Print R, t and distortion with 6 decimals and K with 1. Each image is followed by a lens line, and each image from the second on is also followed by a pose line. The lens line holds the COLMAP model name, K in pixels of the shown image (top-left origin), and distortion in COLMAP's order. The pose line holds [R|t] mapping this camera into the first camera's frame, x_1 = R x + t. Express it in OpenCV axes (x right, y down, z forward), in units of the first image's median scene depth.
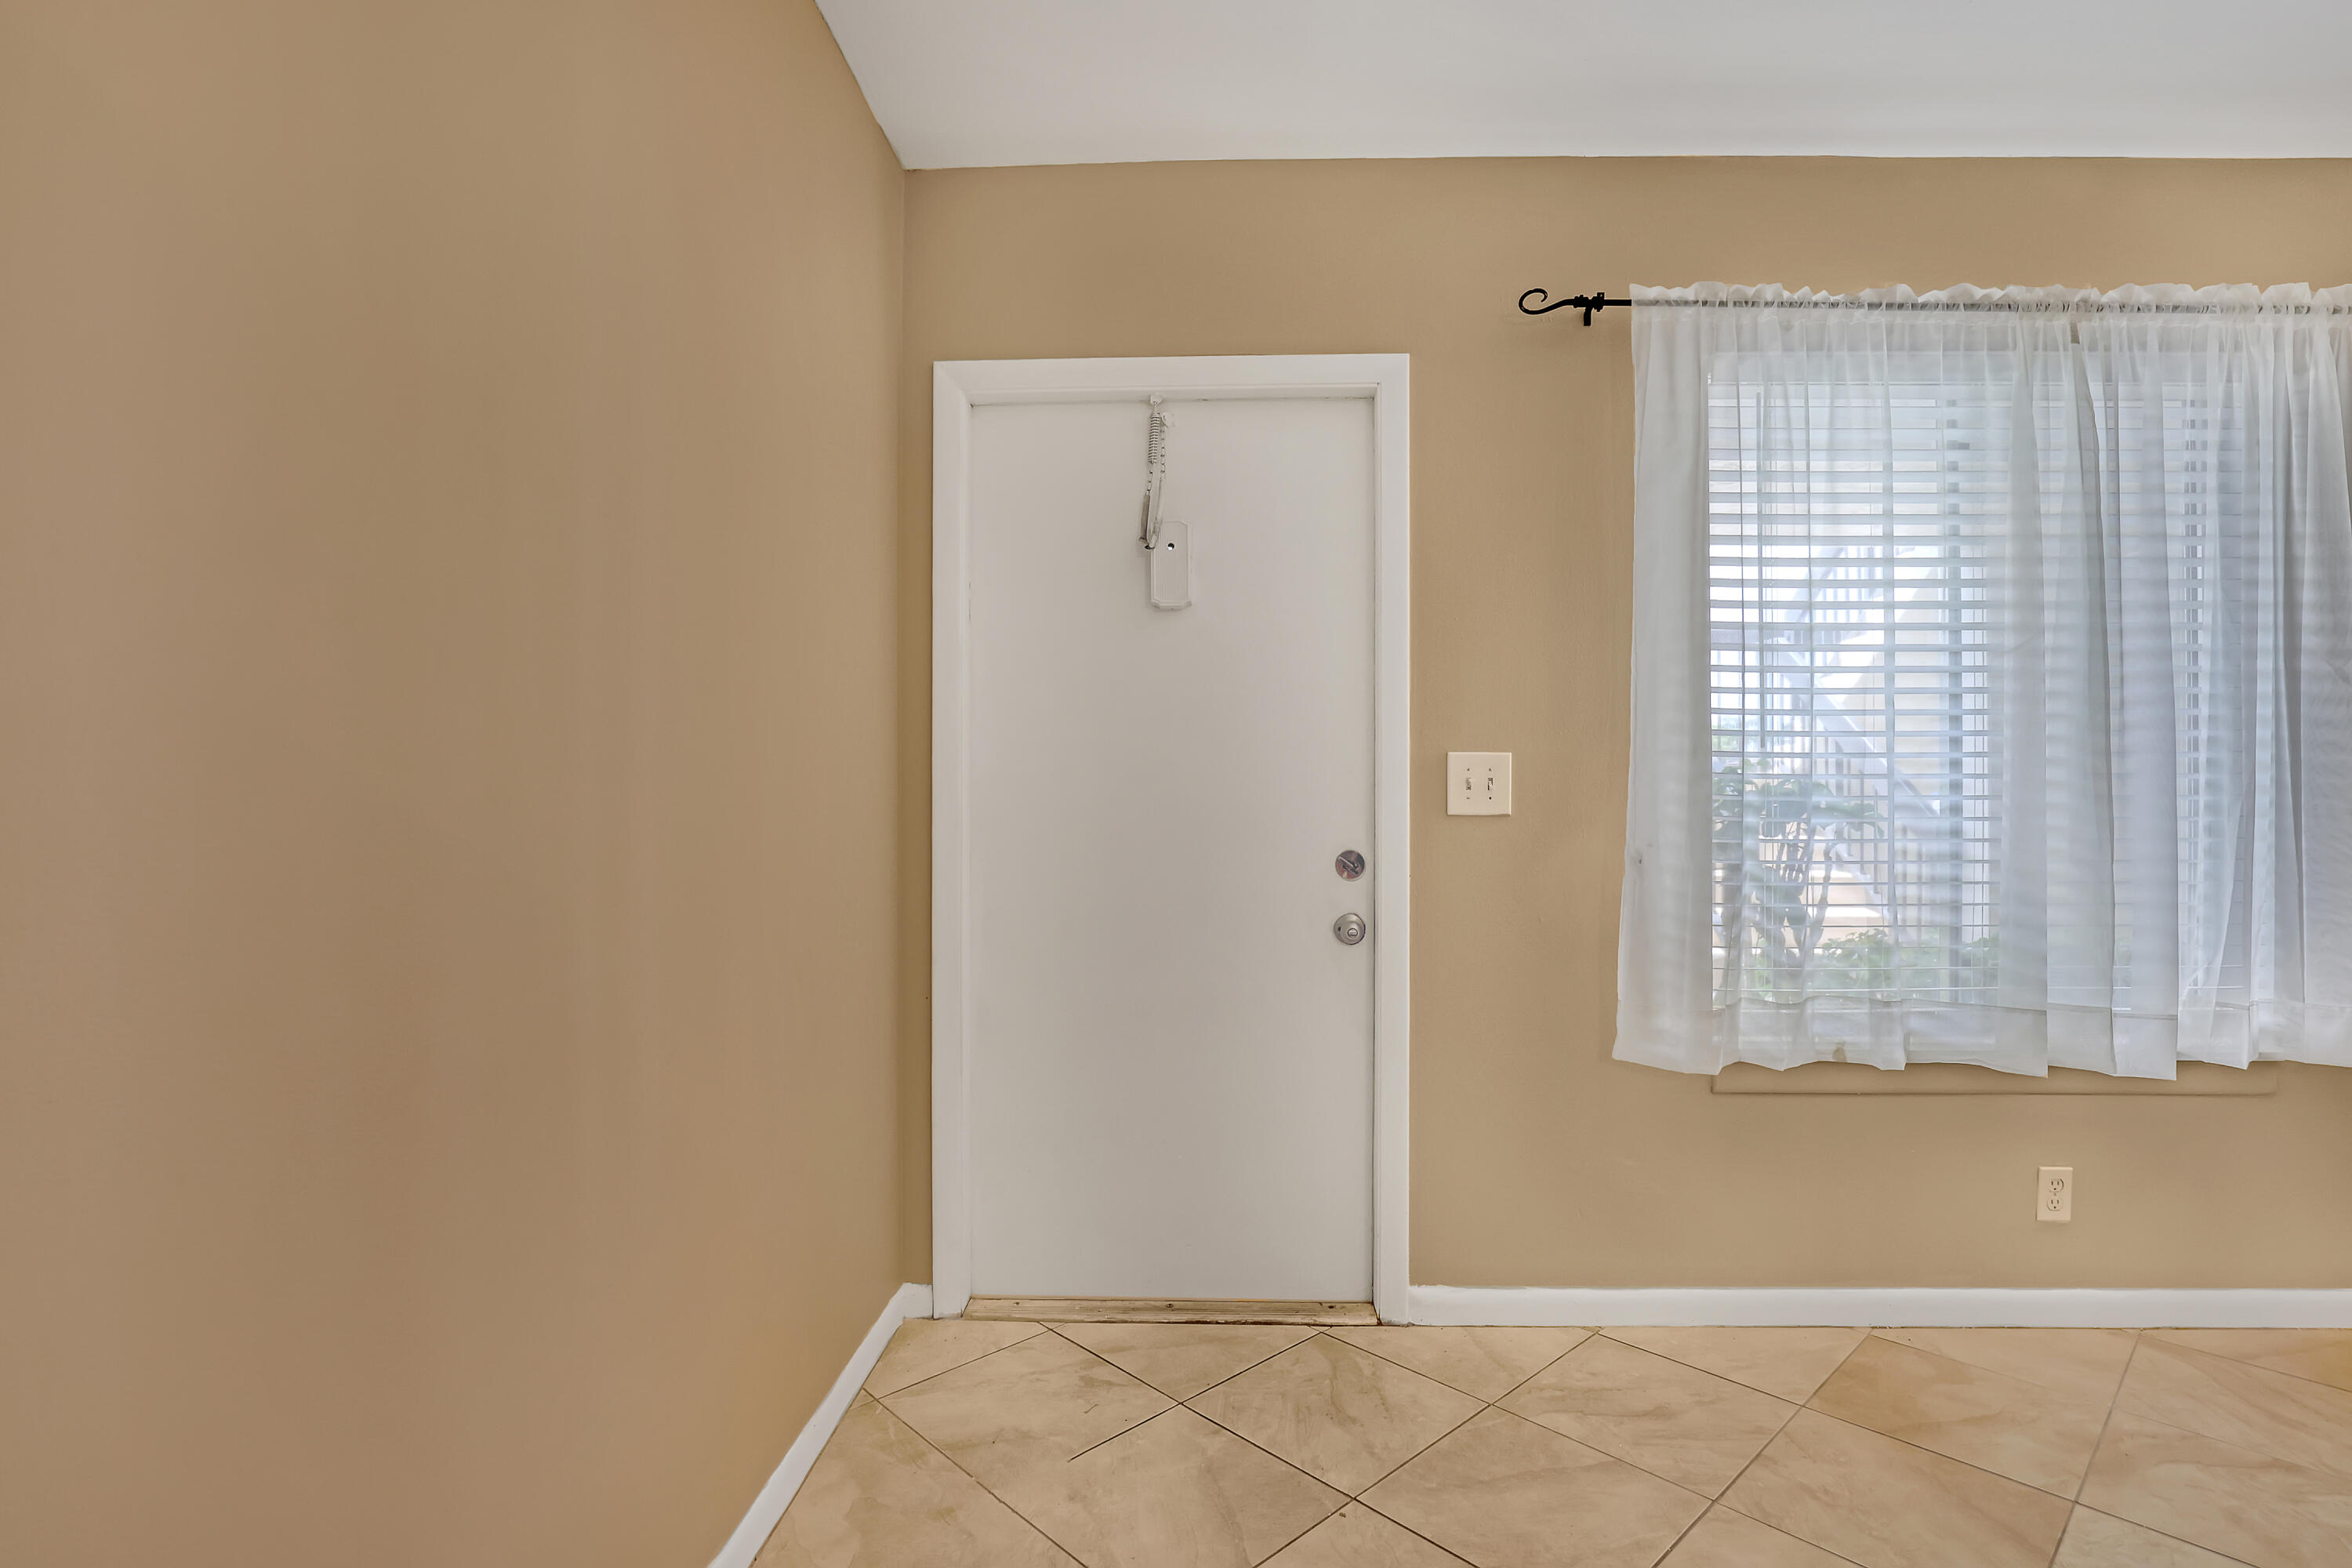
lens RADIAL K [[1117.5, 0, 1185.5], [0, 1117.5, 788.4], [0, 0, 1]] dist [-0.032057, -0.000565]
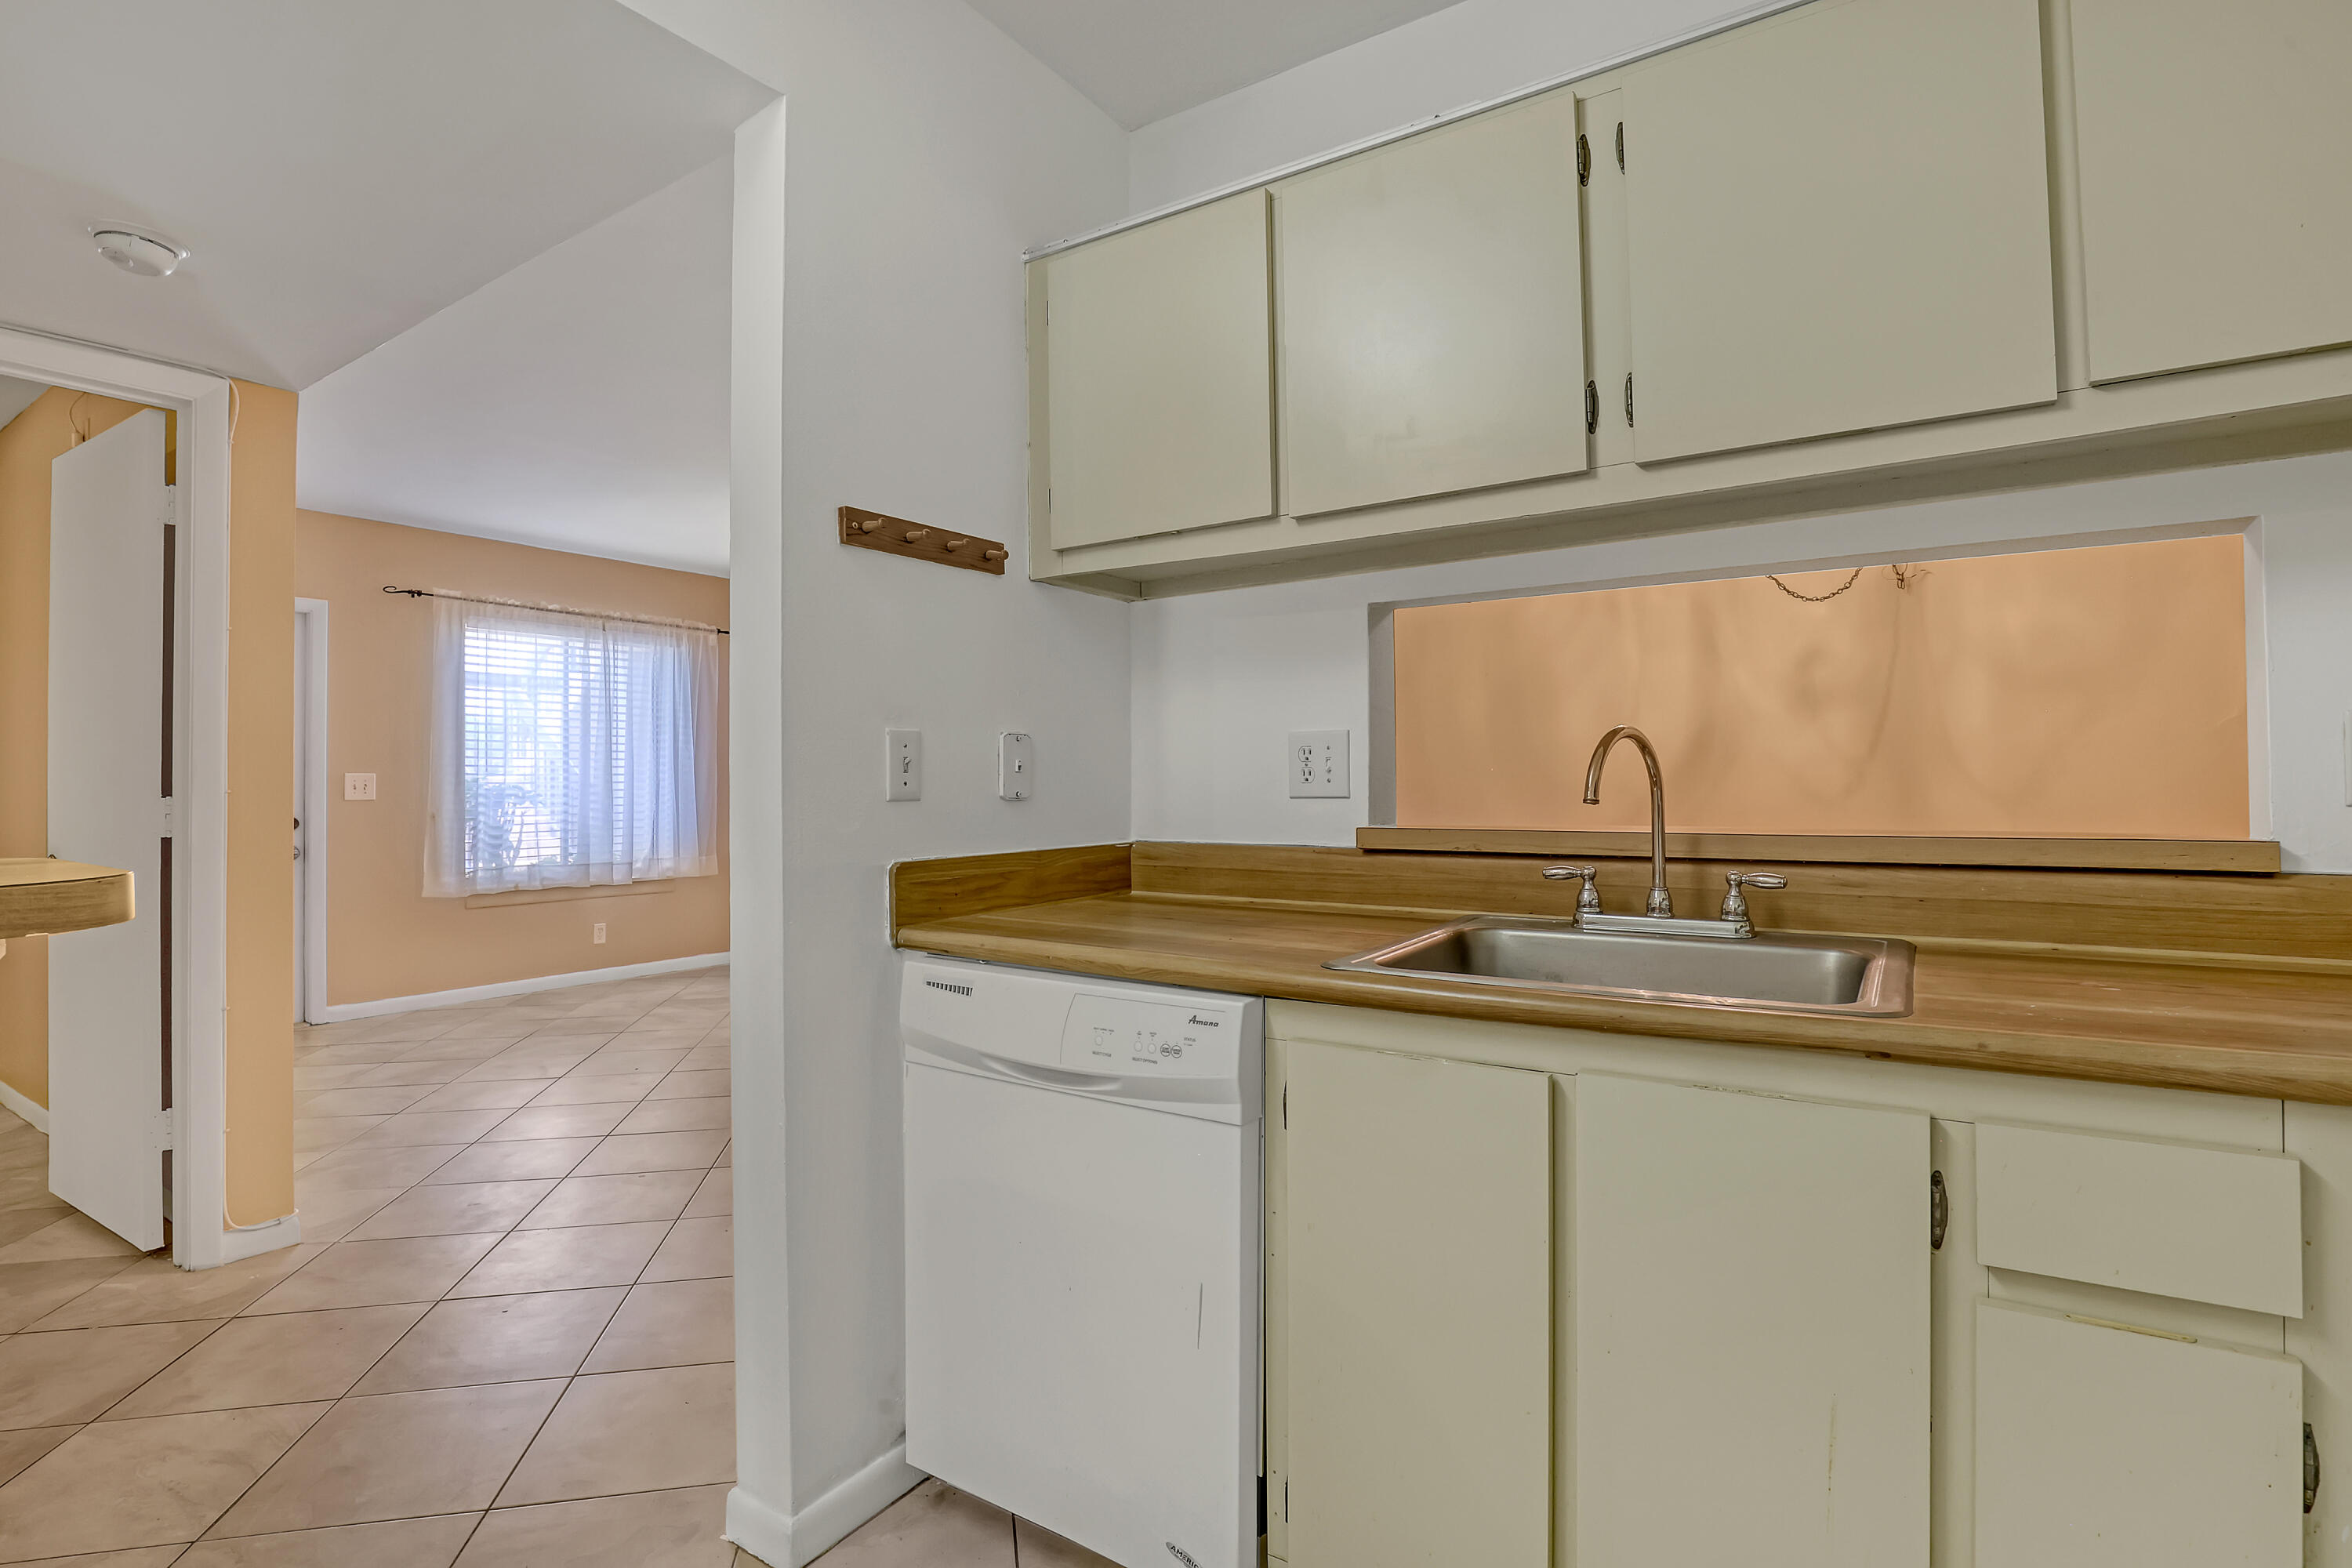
lens RADIAL K [[1117.5, 0, 1185.8], [0, 1117.5, 760.3], [0, 0, 1]] dist [-0.032057, -0.000565]
pose [[0.523864, 0.011016, 0.851731, -0.815477], [0.006769, 0.999831, -0.017094, -0.009202], [-0.851775, 0.014720, 0.523701, -1.739899]]
